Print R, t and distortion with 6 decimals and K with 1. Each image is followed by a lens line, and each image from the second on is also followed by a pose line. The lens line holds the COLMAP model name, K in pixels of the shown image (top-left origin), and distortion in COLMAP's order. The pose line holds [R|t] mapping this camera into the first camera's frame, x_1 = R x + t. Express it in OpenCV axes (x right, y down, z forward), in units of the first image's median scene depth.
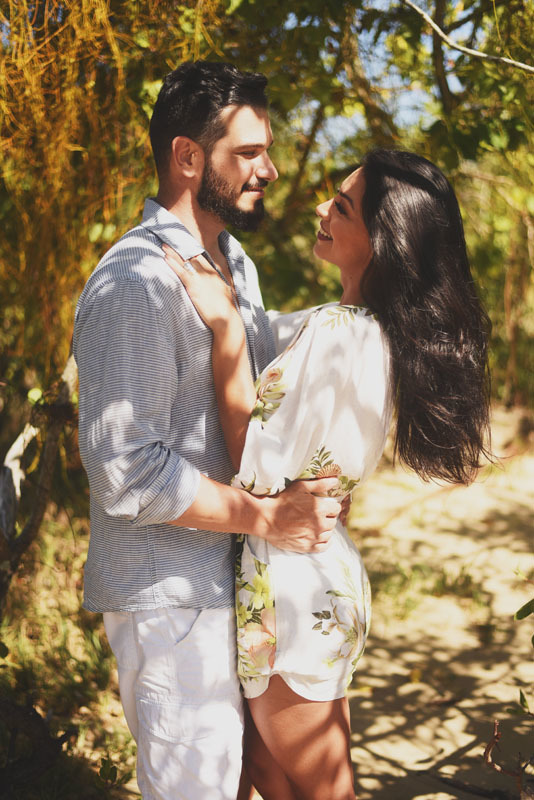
lens RADIAL K [[1184.5, 0, 267.0], [0, 1184.5, 400.0], [0, 0, 1]] dist [-0.087936, -0.034467]
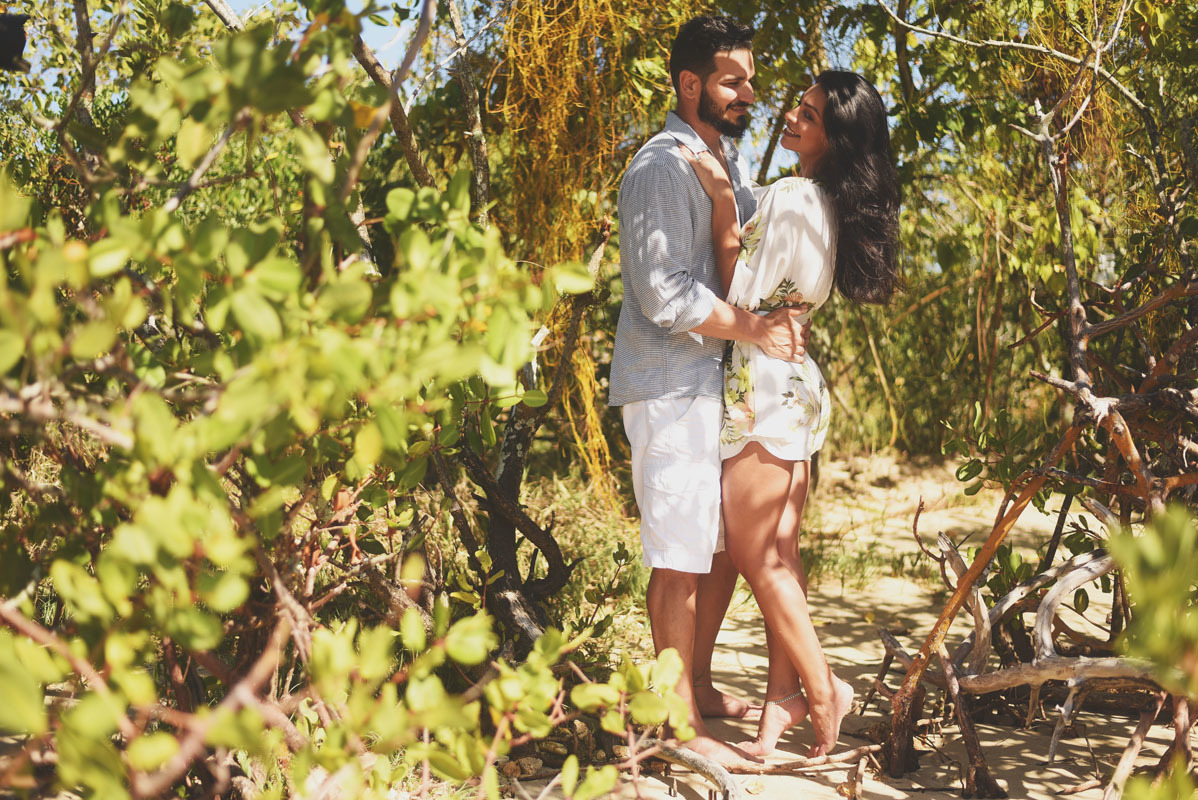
lens RADIAL K [[1724.7, 0, 599.0], [0, 1724.7, 400.0], [0, 0, 1]] dist [-0.007526, -0.000039]
pose [[0.998028, 0.035017, -0.052097, -0.042762], [-0.040829, 0.992522, -0.115039, 0.258410], [0.047679, 0.116939, 0.991994, -0.638554]]
